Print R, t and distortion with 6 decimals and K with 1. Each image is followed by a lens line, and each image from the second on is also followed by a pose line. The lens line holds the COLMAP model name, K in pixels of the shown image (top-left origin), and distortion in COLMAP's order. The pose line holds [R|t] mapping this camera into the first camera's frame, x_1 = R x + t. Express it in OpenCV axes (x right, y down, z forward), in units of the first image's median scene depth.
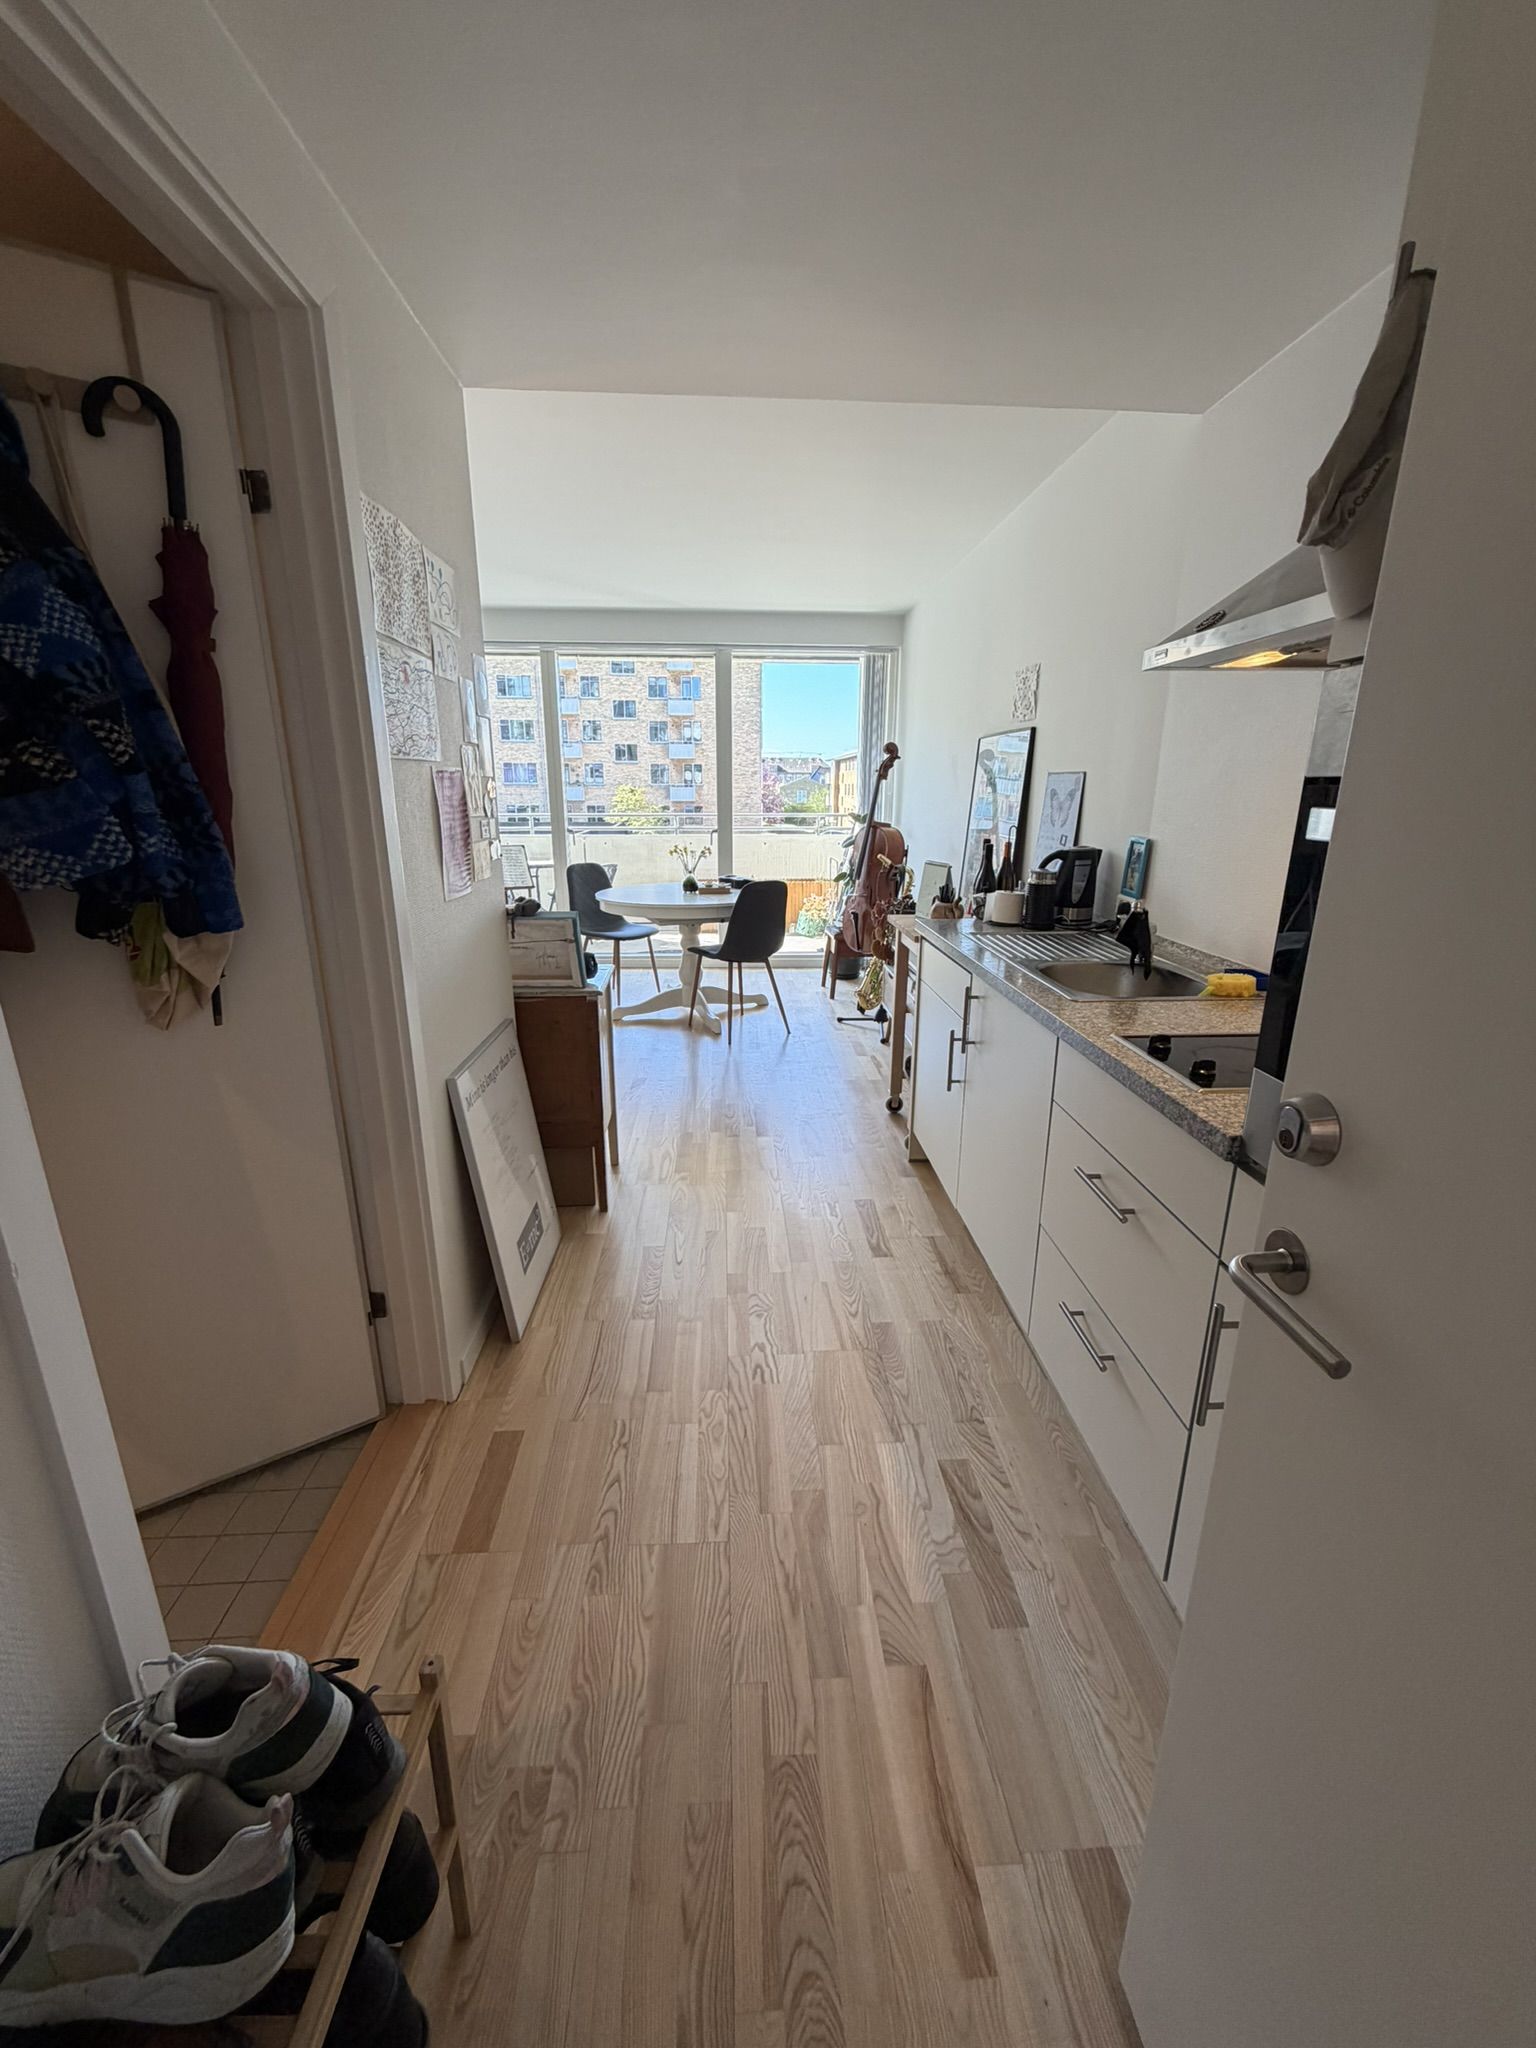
lens RADIAL K [[828.0, 0, 768.0], [0, 828.0, 1024.0], [0, 0, 1]] dist [0.000469, -0.000059]
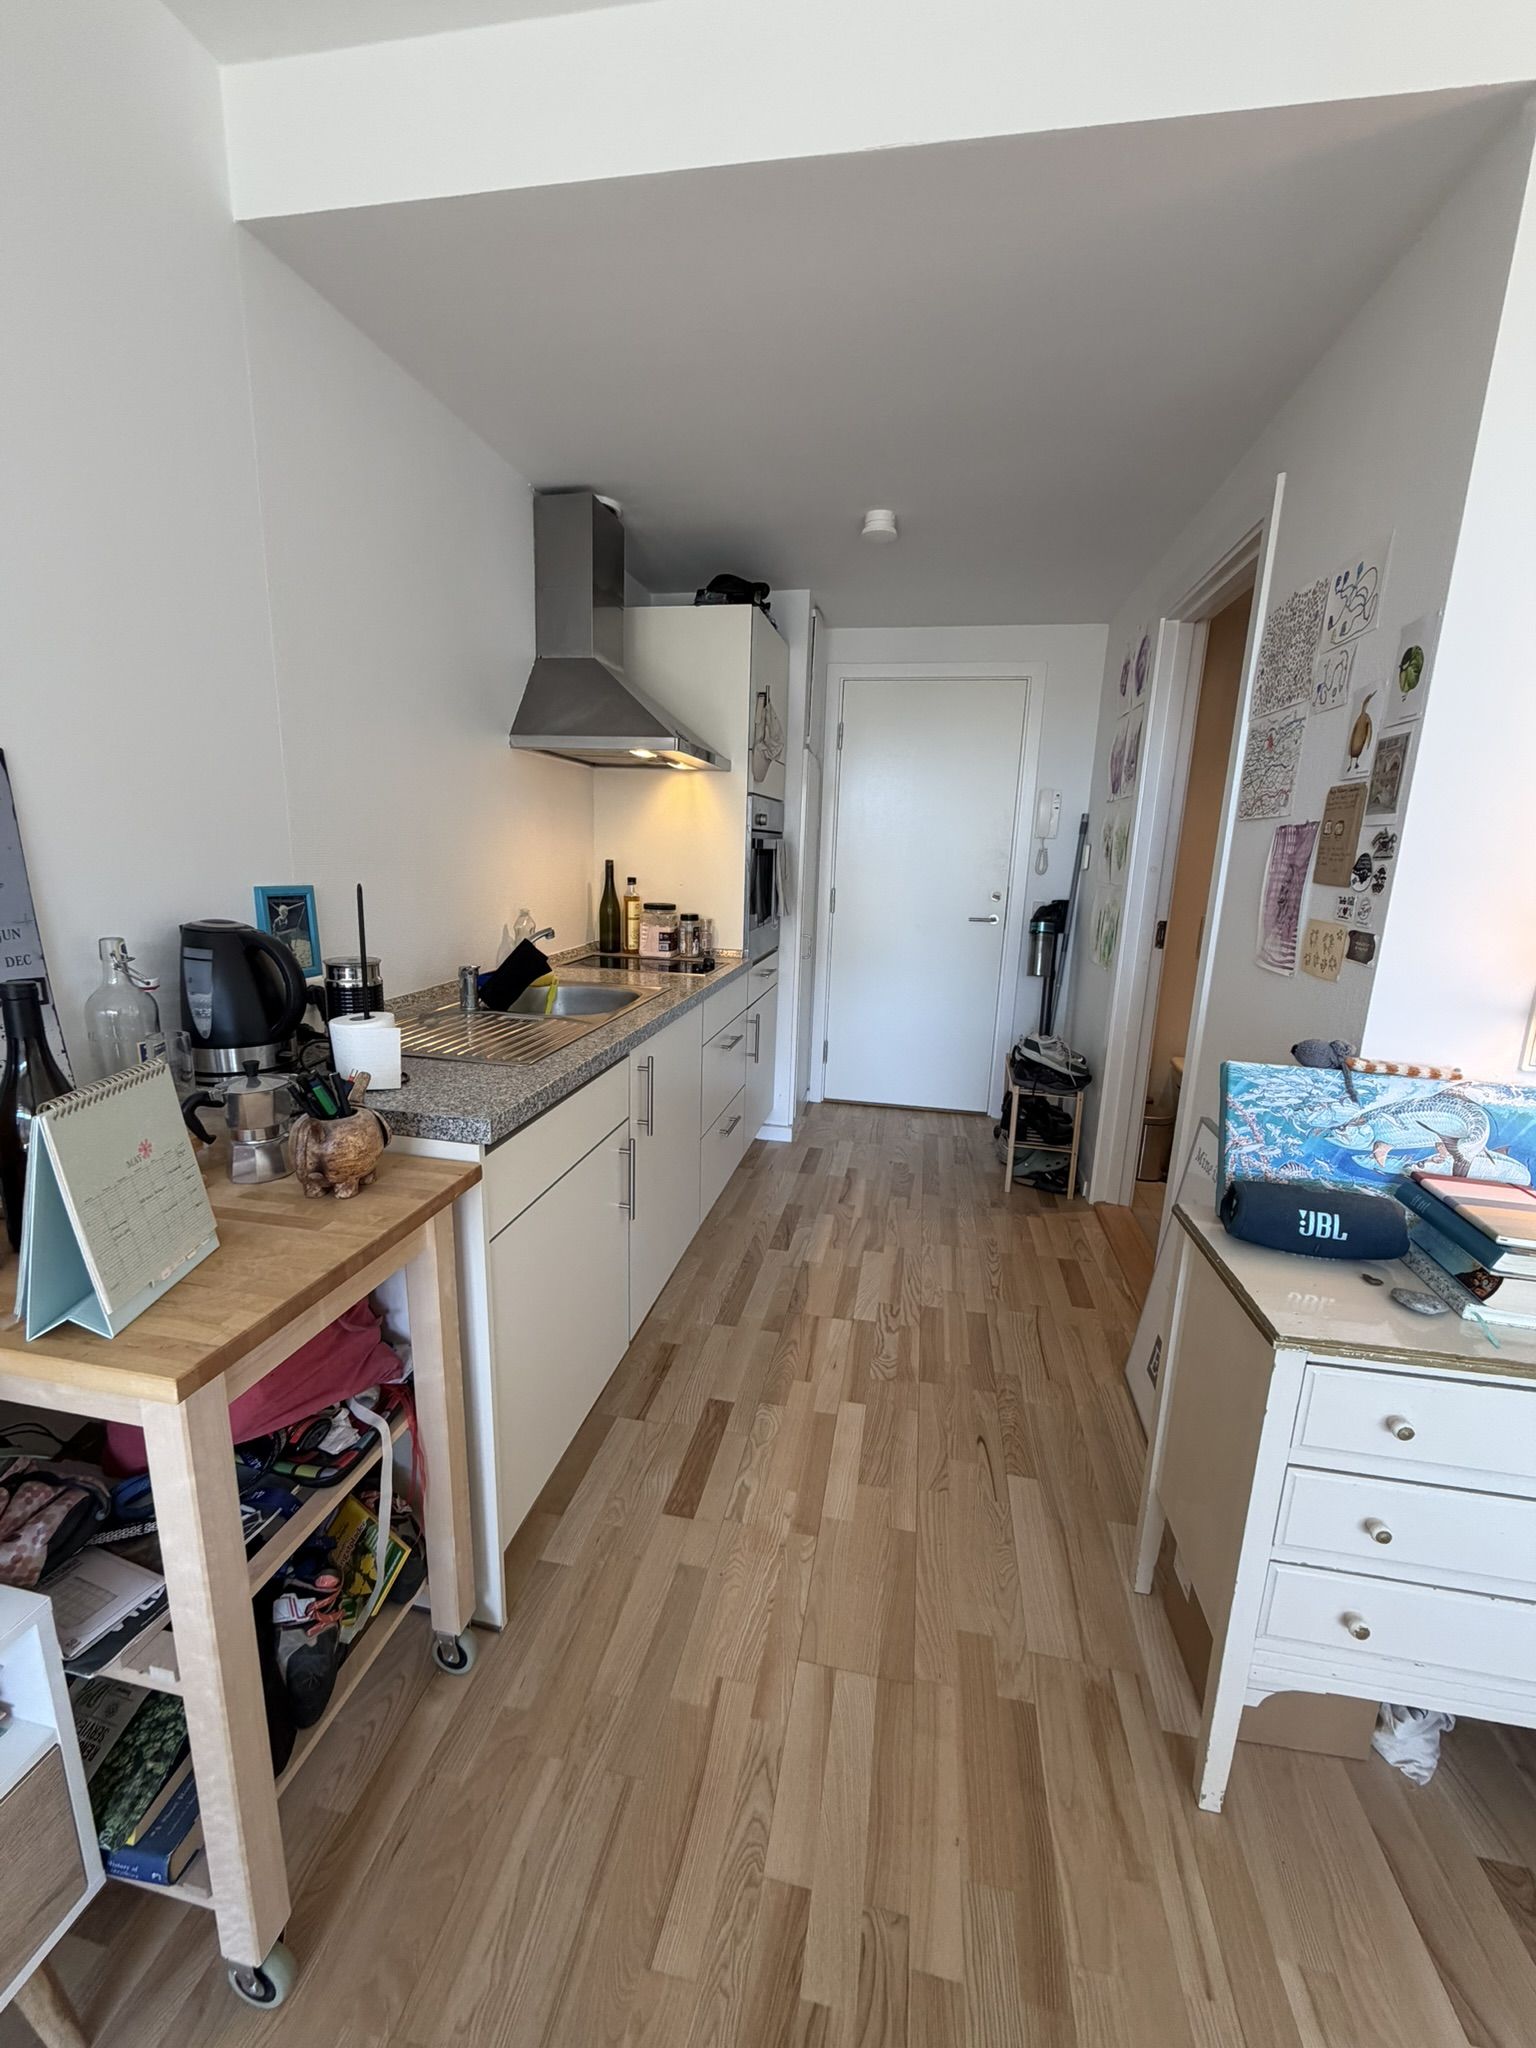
lens RADIAL K [[828.0, 0, 768.0], [0, 828.0, 1024.0], [0, 0, 1]] dist [0.000469, -0.000059]
pose [[-0.970273, -0.083570, 0.227126, -0.026640], [0.032973, 0.884088, 0.466156, -0.193139], [-0.239756, 0.459788, -0.855051, 0.700574]]
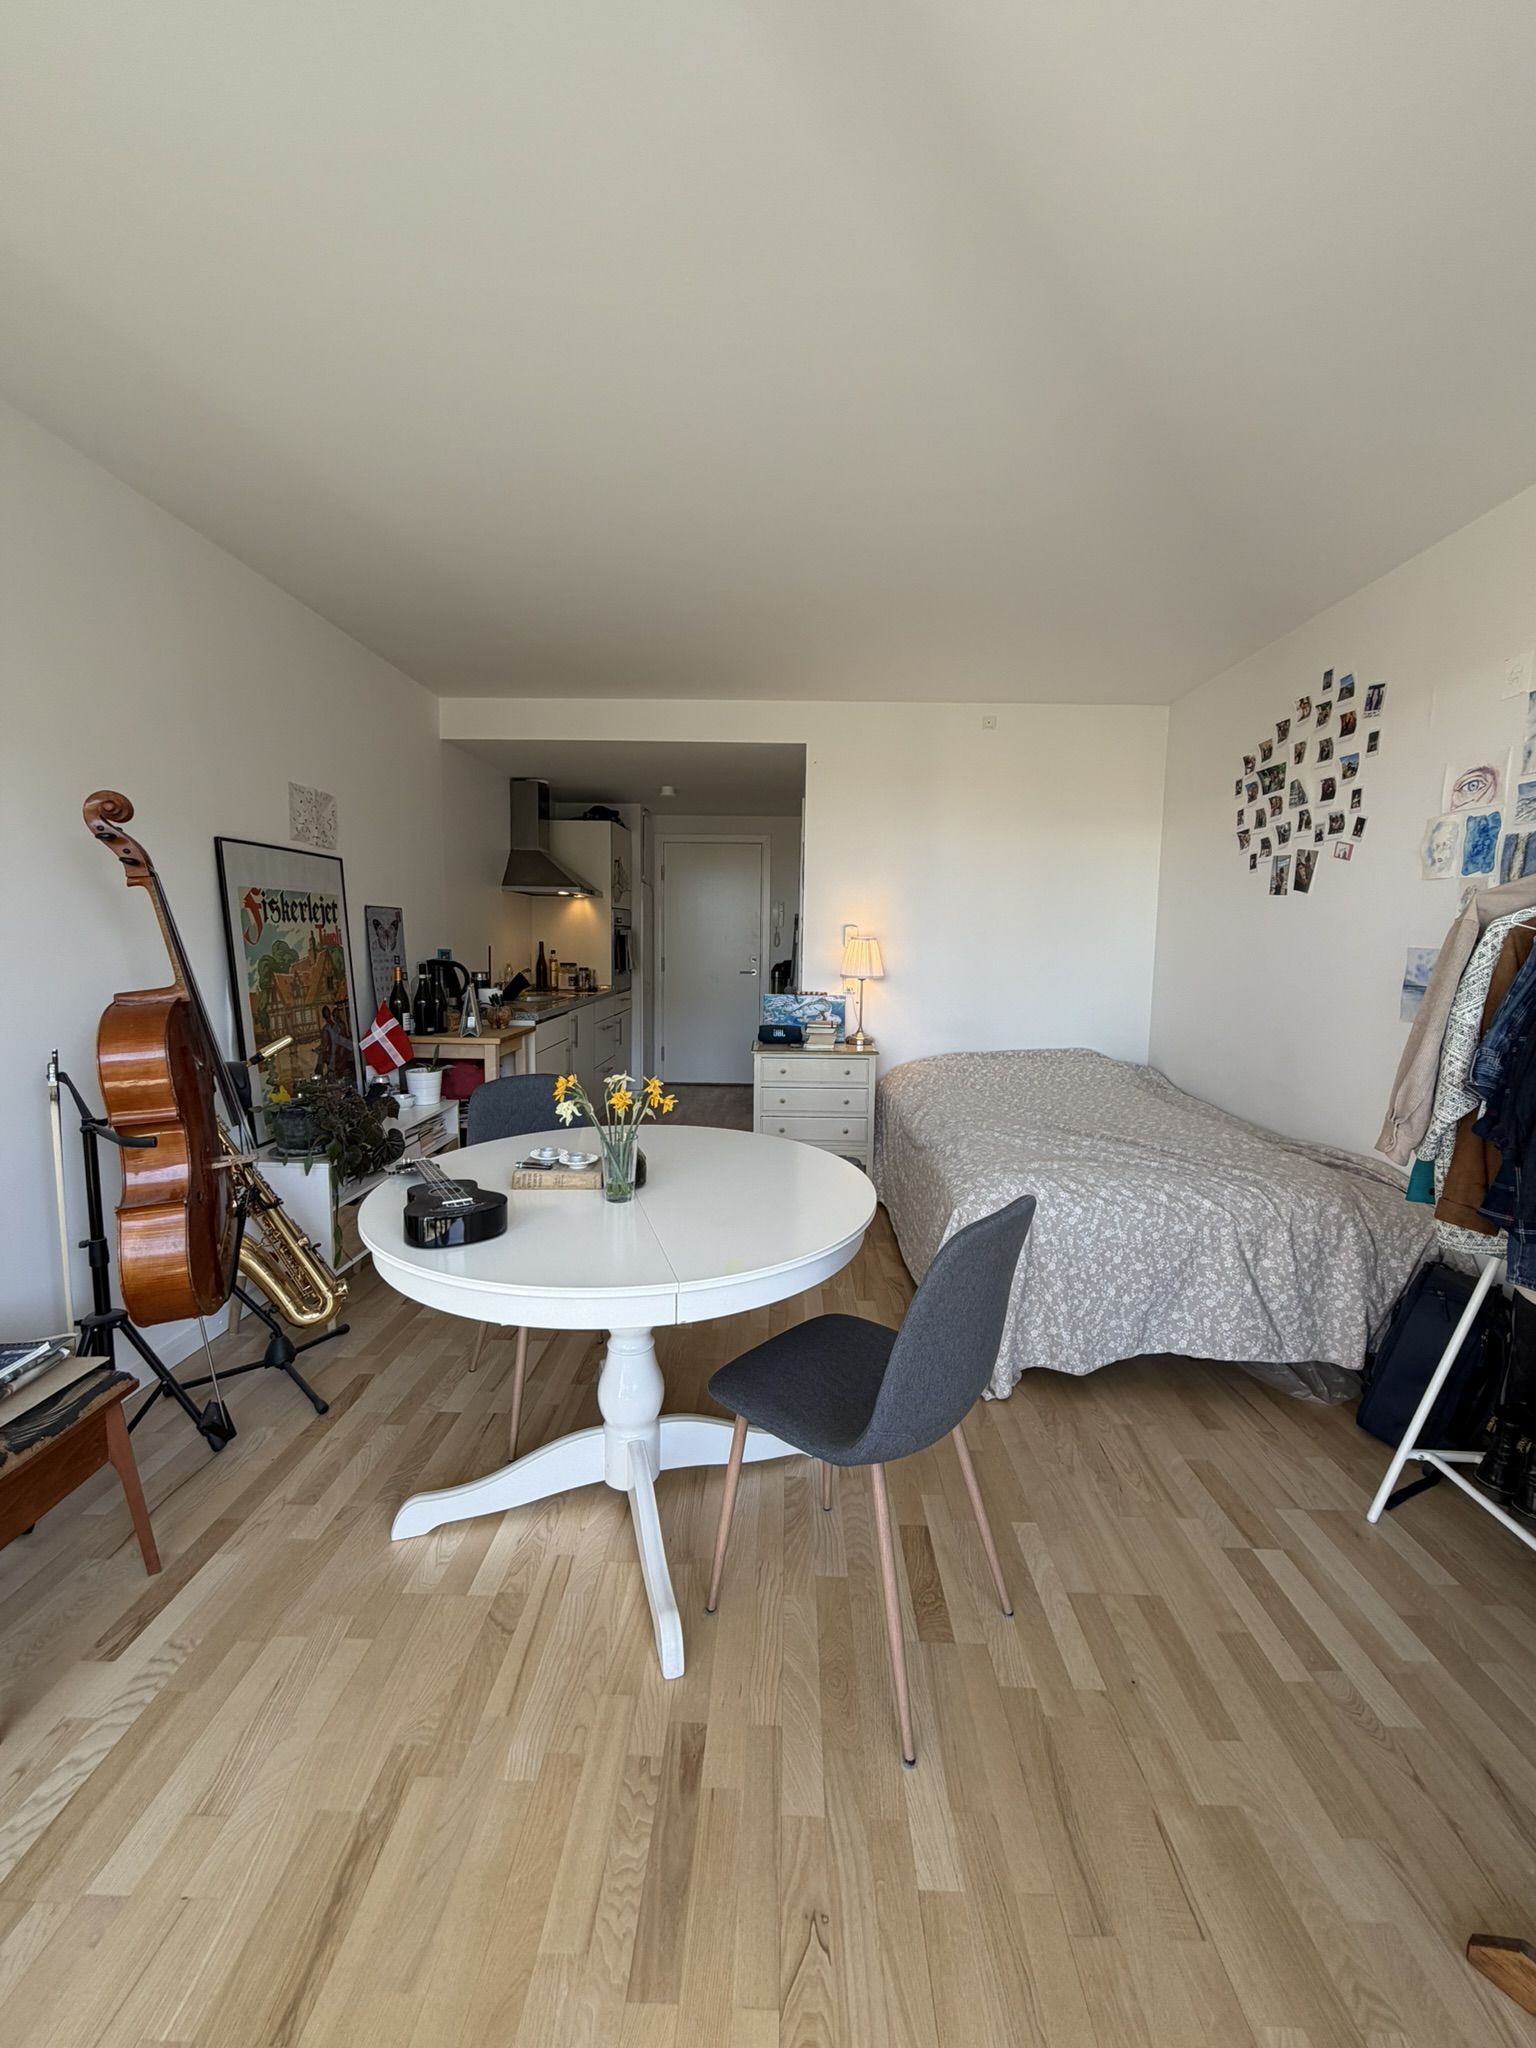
lens RADIAL K [[828.0, 0, 768.0], [0, 828.0, 1024.0], [0, 0, 1]] dist [0.000469, -0.000059]
pose [[-0.996836, -0.025198, 0.075392, -0.176341], [0.004837, 0.927441, 0.373938, -0.345988], [-0.079344, 0.373119, -0.924384, 1.243737]]
